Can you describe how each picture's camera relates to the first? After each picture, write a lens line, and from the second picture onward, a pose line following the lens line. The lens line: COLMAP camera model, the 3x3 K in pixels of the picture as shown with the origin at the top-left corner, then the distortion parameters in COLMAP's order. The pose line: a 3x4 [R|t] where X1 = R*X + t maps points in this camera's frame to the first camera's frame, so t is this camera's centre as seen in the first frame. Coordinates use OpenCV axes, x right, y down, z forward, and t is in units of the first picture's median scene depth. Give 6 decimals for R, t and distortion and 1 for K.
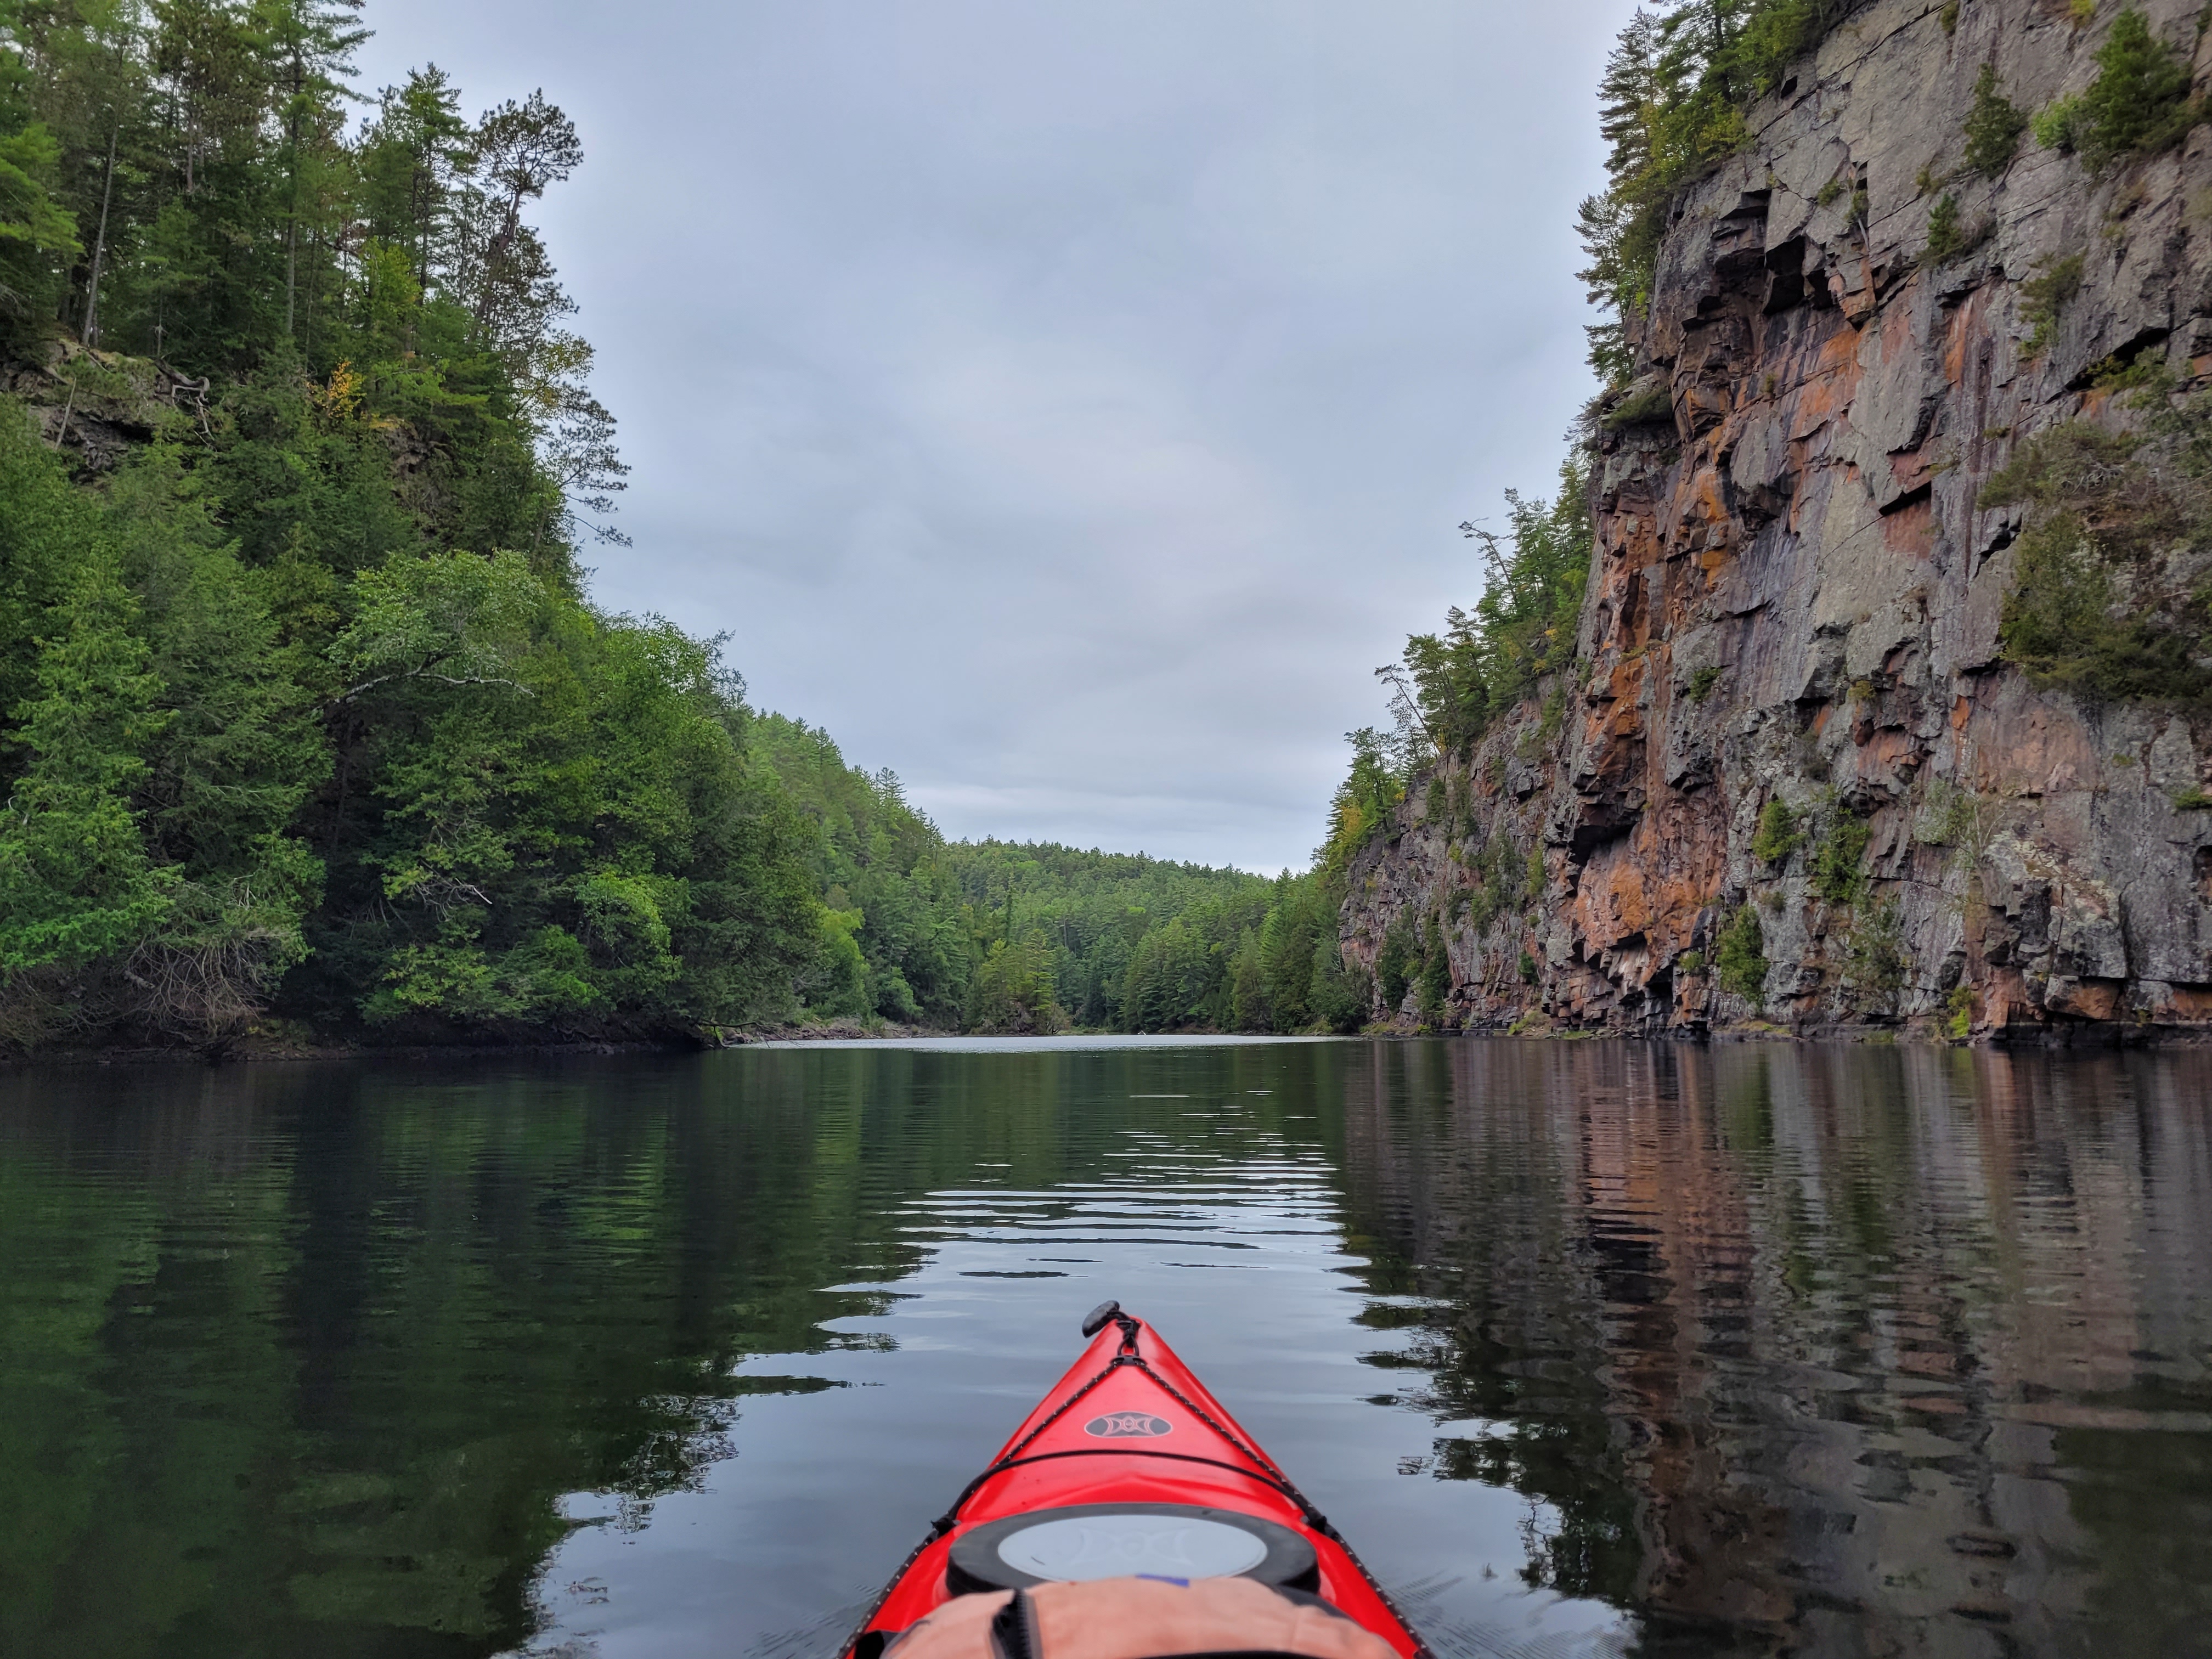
lens RADIAL K [[1692.8, 0, 1104.5], [0, 1692.8, 828.2], [0, 0, 1]] dist [0.049071, -0.047492]
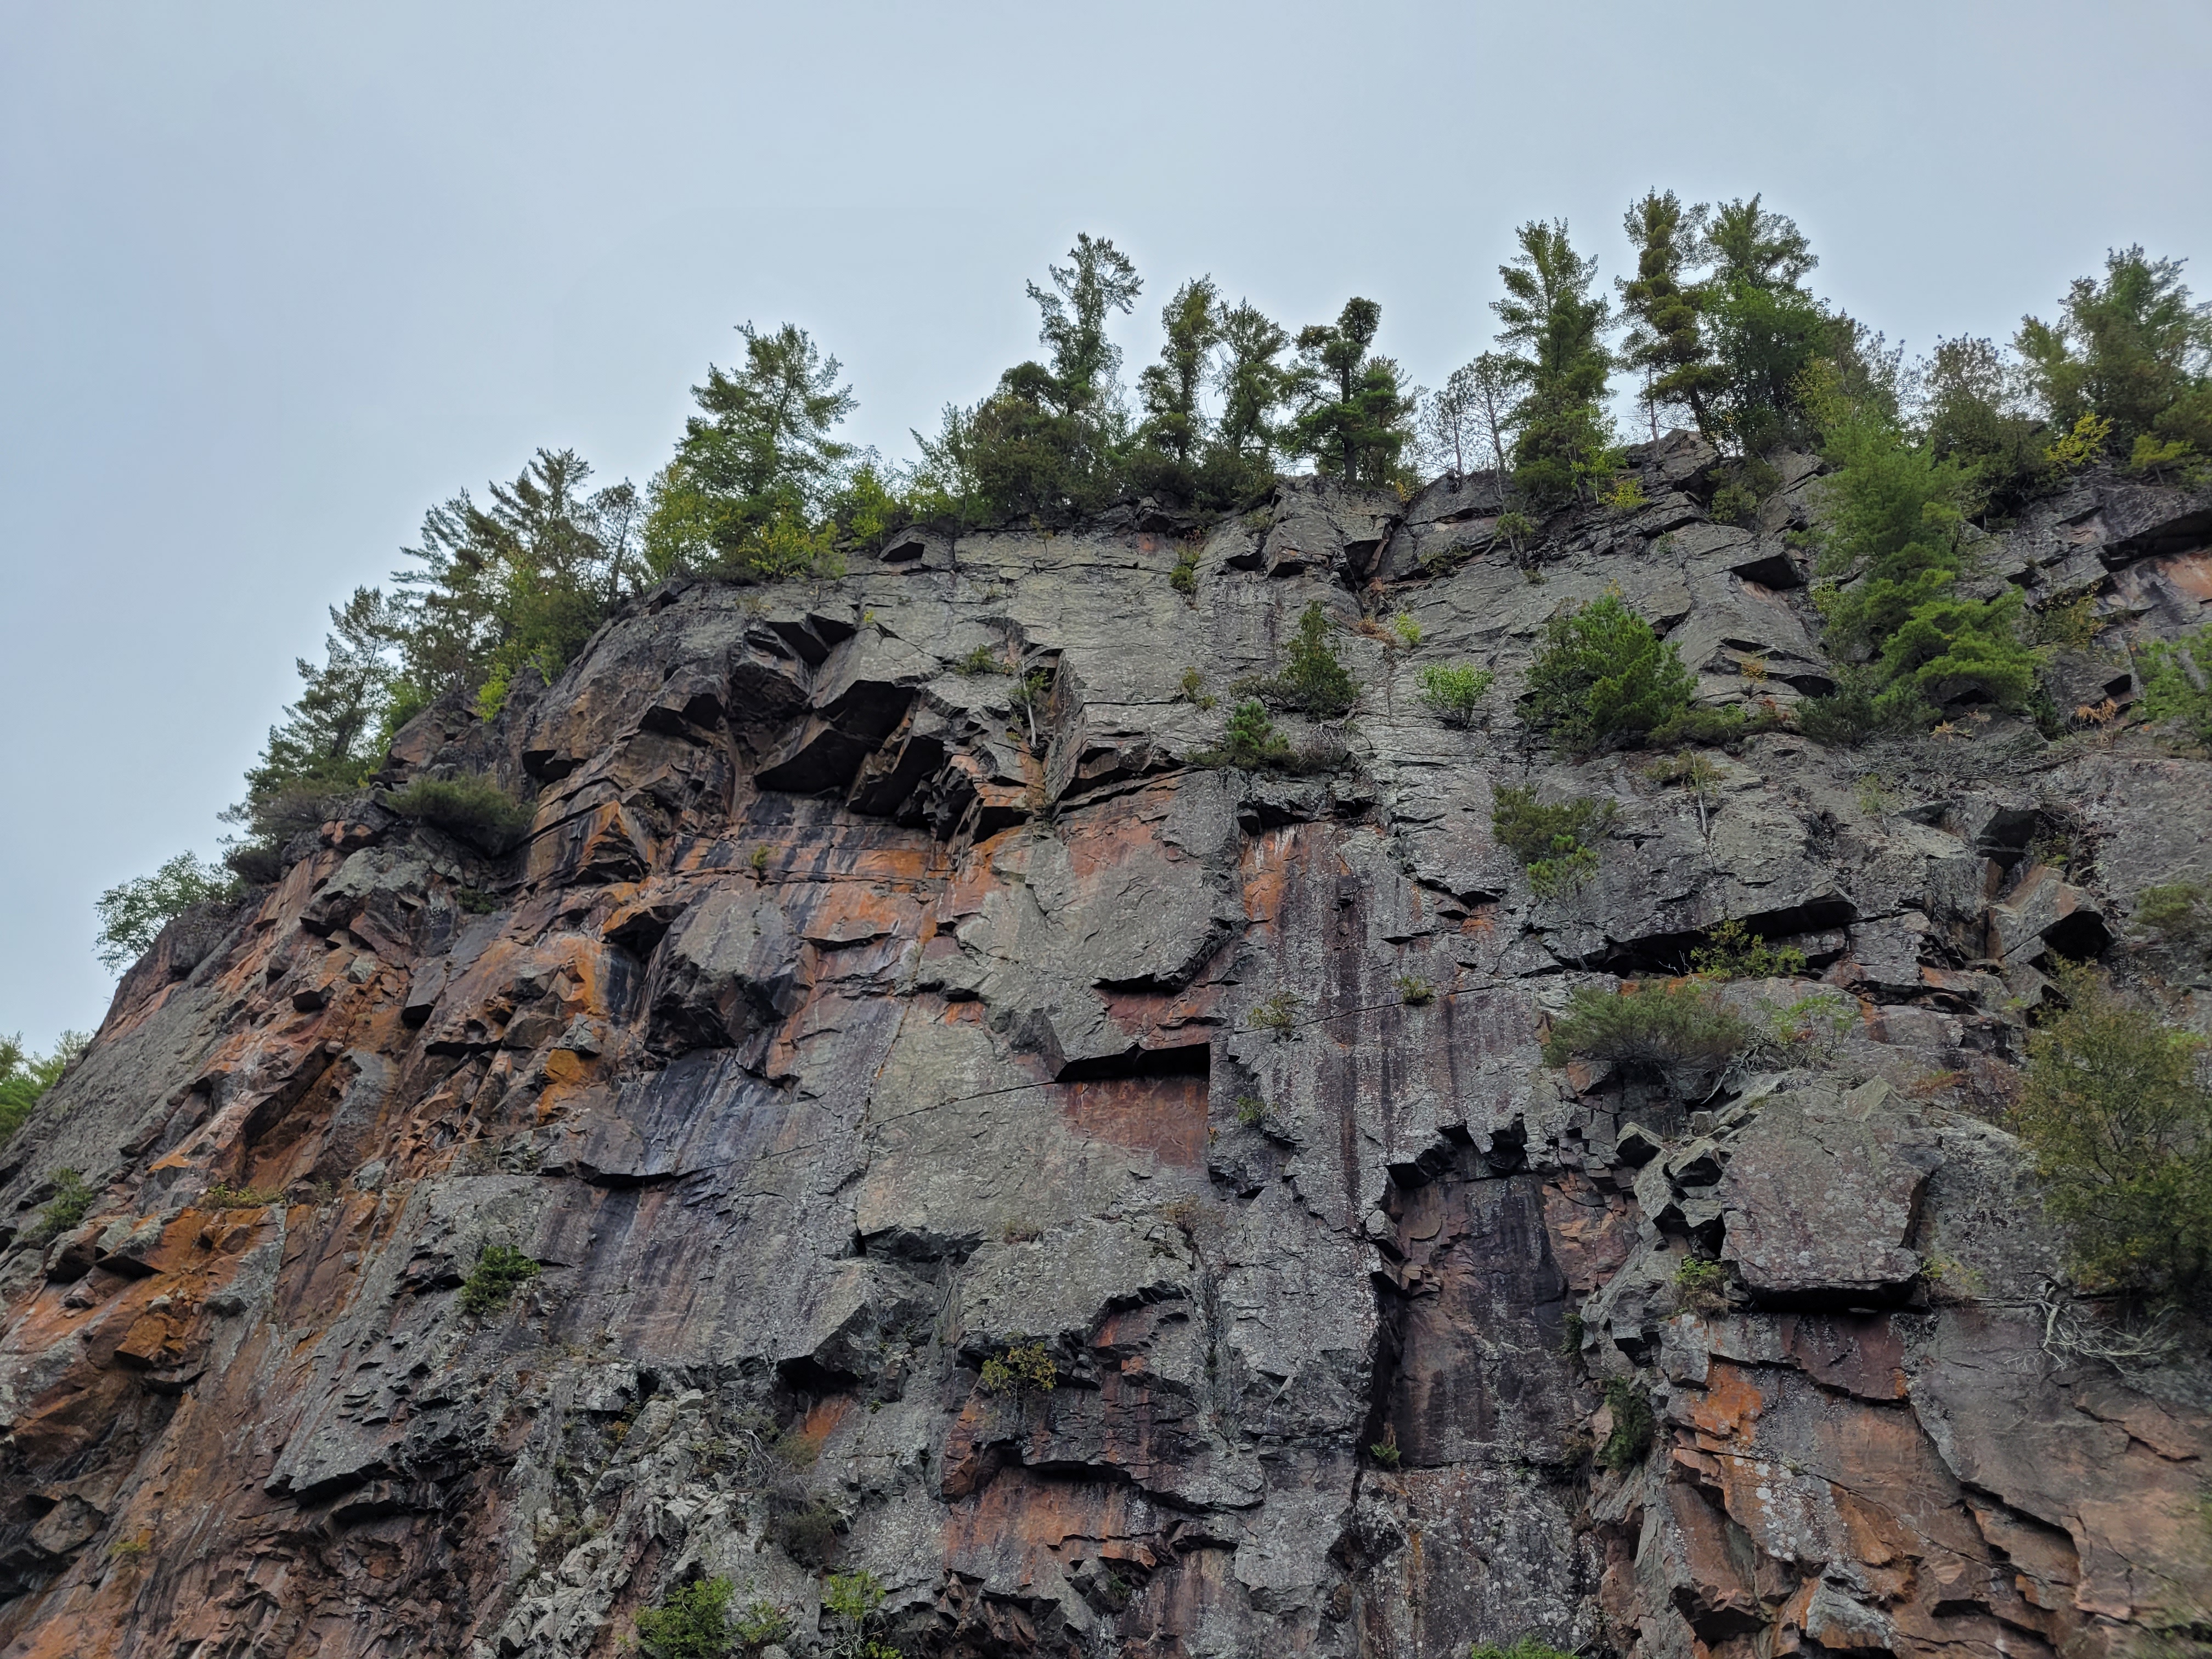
lens RADIAL K [[1692.8, 0, 1113.0], [0, 1692.8, 830.6], [0, 0, 1]] dist [0.049071, -0.047492]
pose [[0.431092, 0.636212, 0.639839, 0.070164], [-0.171452, 0.753952, -0.634162, 0.082649], [-0.885869, 0.163681, 0.434102, 0.683056]]
